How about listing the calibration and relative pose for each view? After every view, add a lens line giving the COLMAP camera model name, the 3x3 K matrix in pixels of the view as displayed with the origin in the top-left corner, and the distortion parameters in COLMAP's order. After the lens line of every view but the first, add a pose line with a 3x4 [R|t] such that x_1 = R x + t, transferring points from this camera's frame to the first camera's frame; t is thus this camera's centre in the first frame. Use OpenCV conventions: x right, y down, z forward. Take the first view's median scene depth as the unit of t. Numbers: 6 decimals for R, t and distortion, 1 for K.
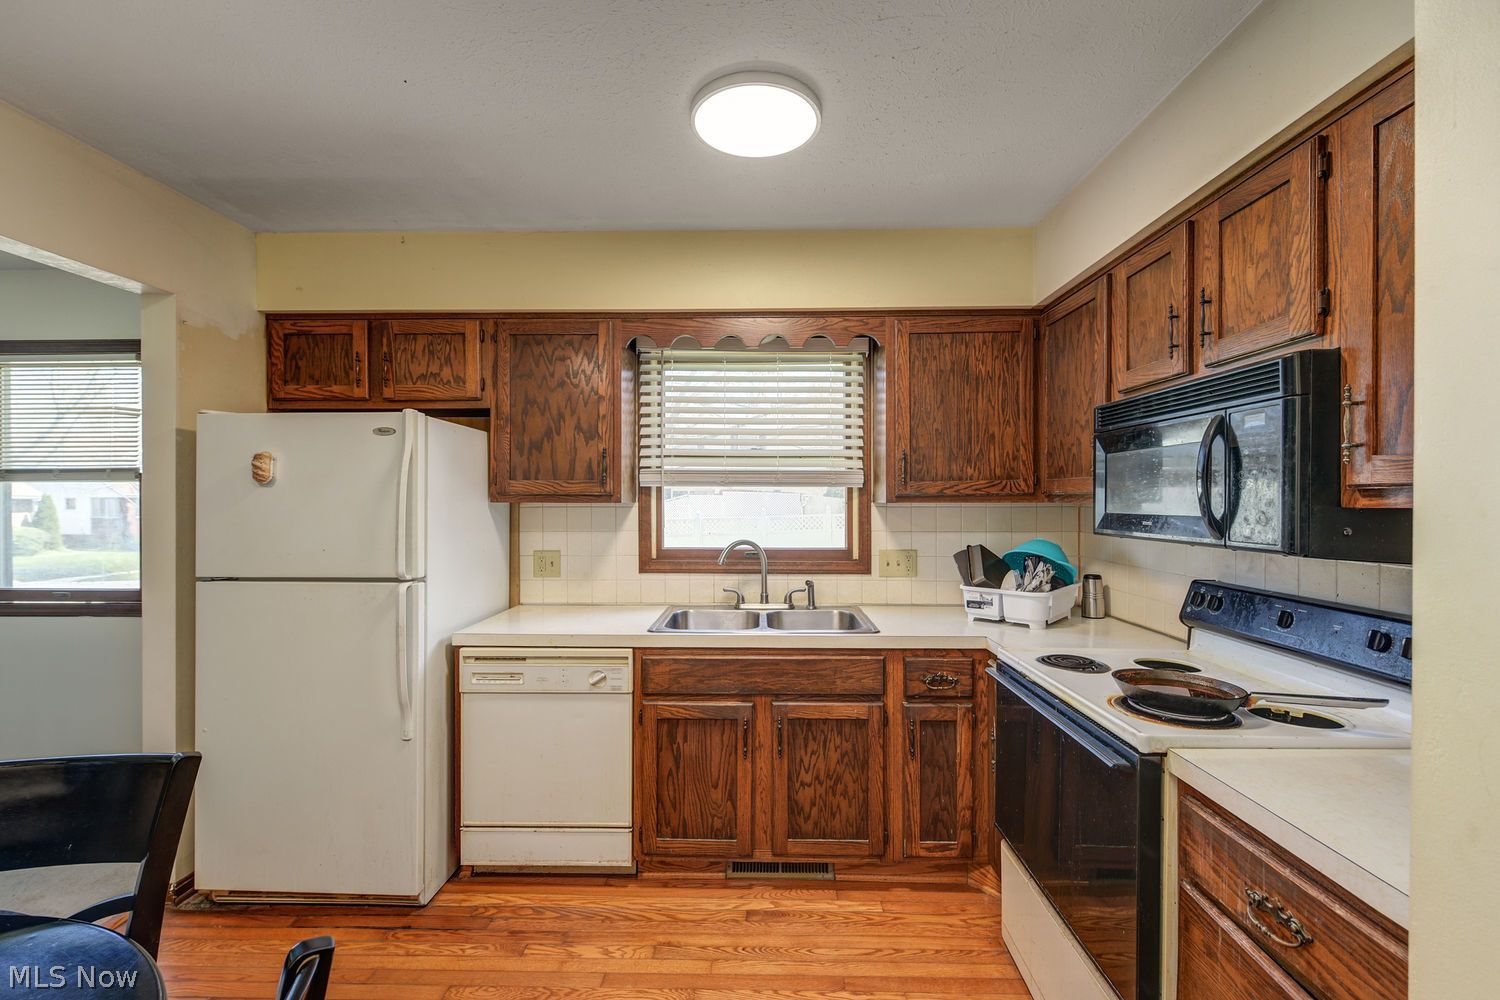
lens RADIAL K [[636.9, 0, 747.5], [0, 636.9, 501.5], [0, 0, 1]] dist [0.000663, -0.000121]
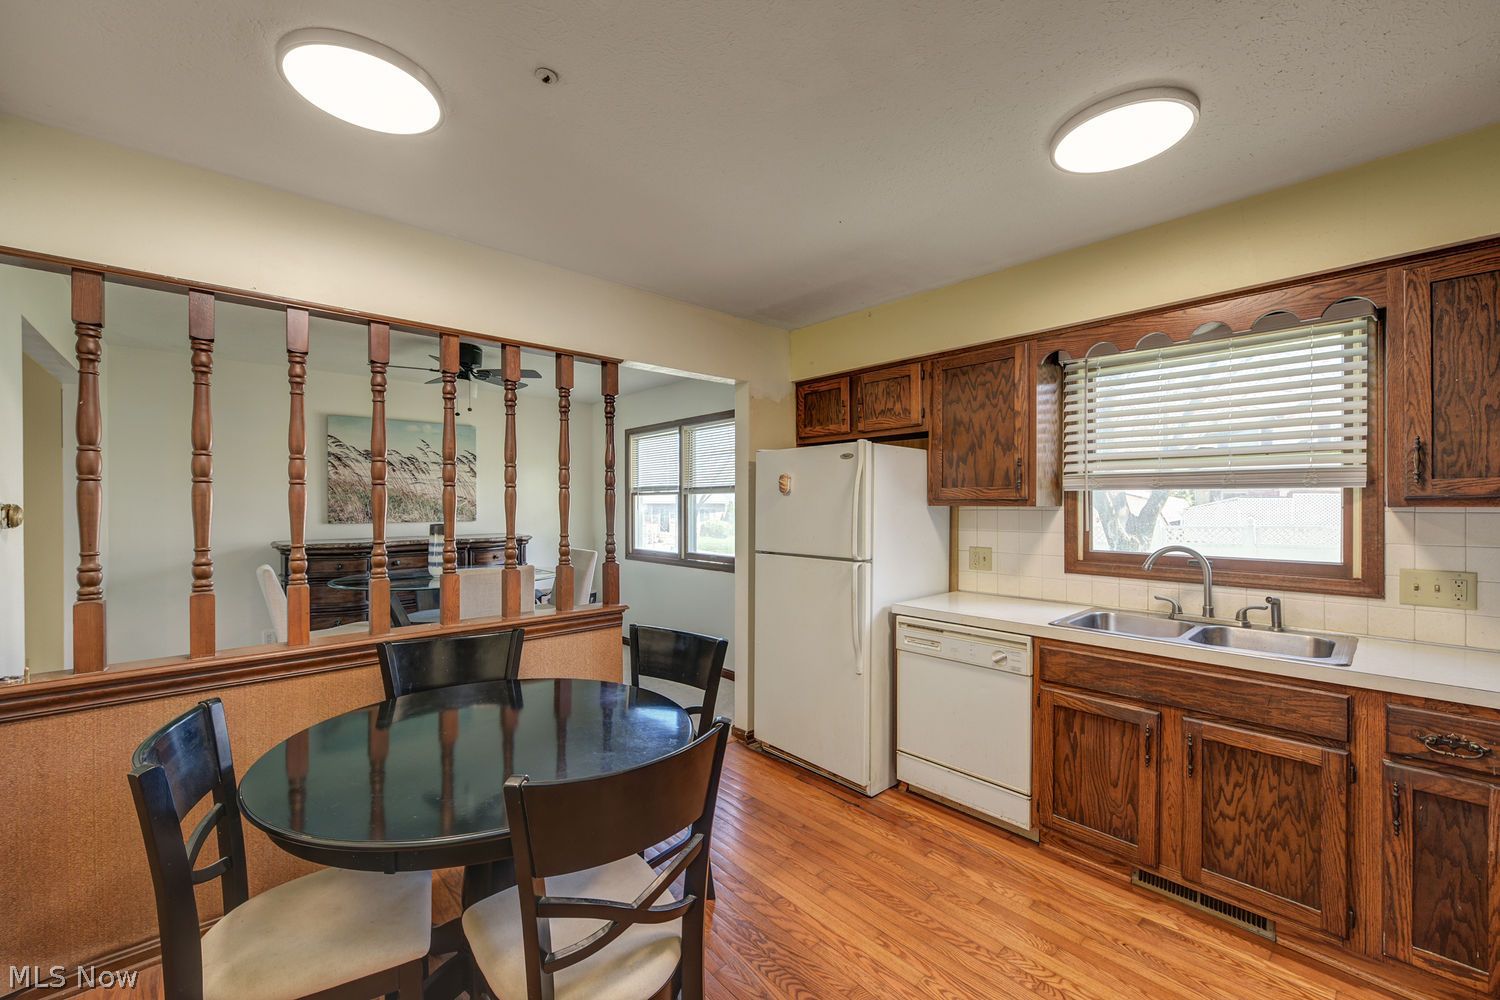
lens RADIAL K [[598.6, 0, 747.4], [0, 598.6, 504.4], [0, 0, 1]] dist [-0.001222, -0.000378]
pose [[0.686479, -0.000209, -0.727149, 0.235321], [-0.000730, 0.999999, -0.000976, 0.000137], [0.727149, 0.001201, 0.686479, -0.081264]]
